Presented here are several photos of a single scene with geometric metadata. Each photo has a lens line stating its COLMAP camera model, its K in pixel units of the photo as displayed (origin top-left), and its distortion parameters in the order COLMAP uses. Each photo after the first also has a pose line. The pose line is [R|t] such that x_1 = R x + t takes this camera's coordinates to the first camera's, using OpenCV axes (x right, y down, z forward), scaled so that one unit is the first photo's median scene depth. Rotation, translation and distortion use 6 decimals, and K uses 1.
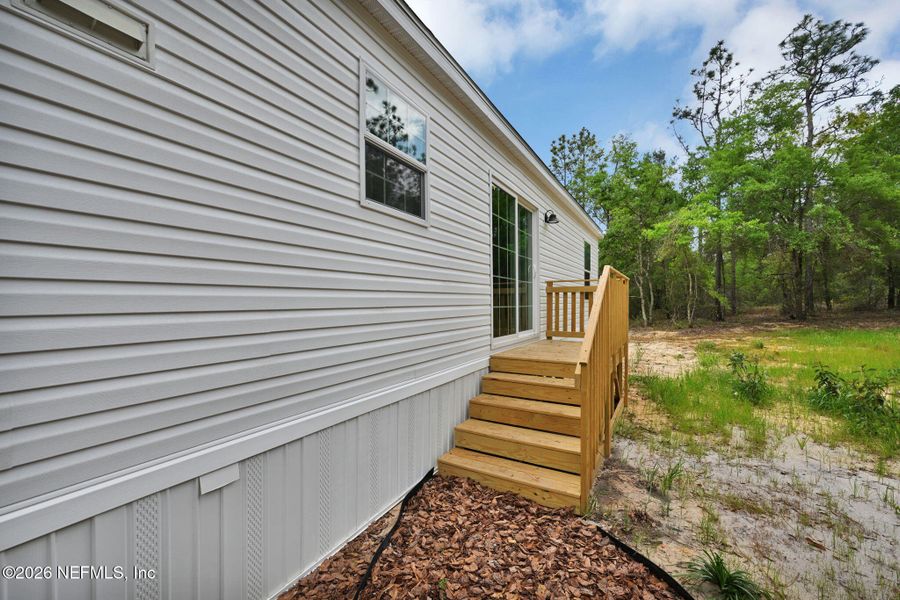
lens RADIAL K [[356.7, 0, 452.5], [0, 356.7, 303.8], [0, 0, 1]] dist [-0.001793, -0.000661]
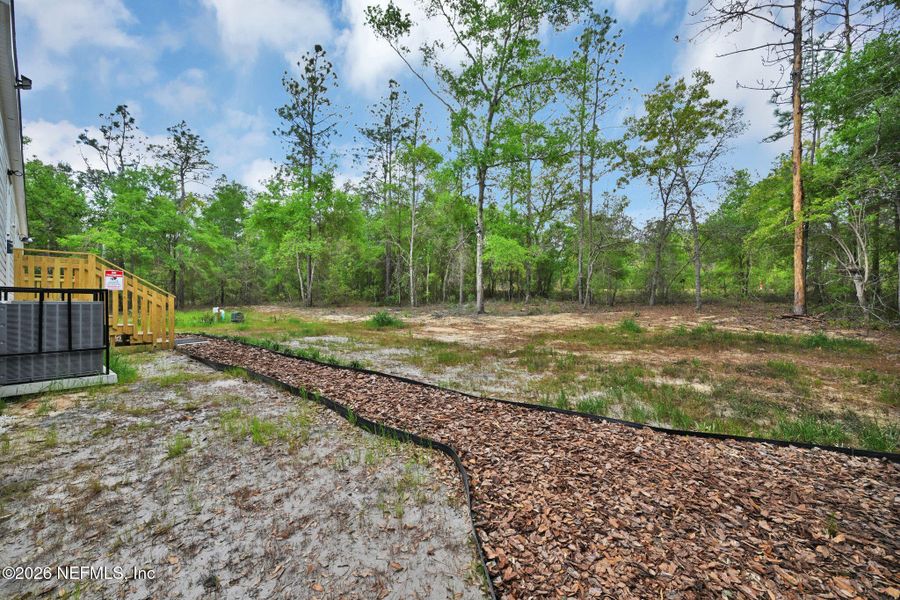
lens RADIAL K [[356.7, 0, 452.5], [0, 356.7, 303.8], [0, 0, 1]] dist [-0.001793, -0.000661]
pose [[0.159093, 0.014286, 0.987160, -0.397187], [-0.014715, 0.999819, -0.012098, 0.018128], [-0.987154, -0.012602, 0.159274, -0.484540]]
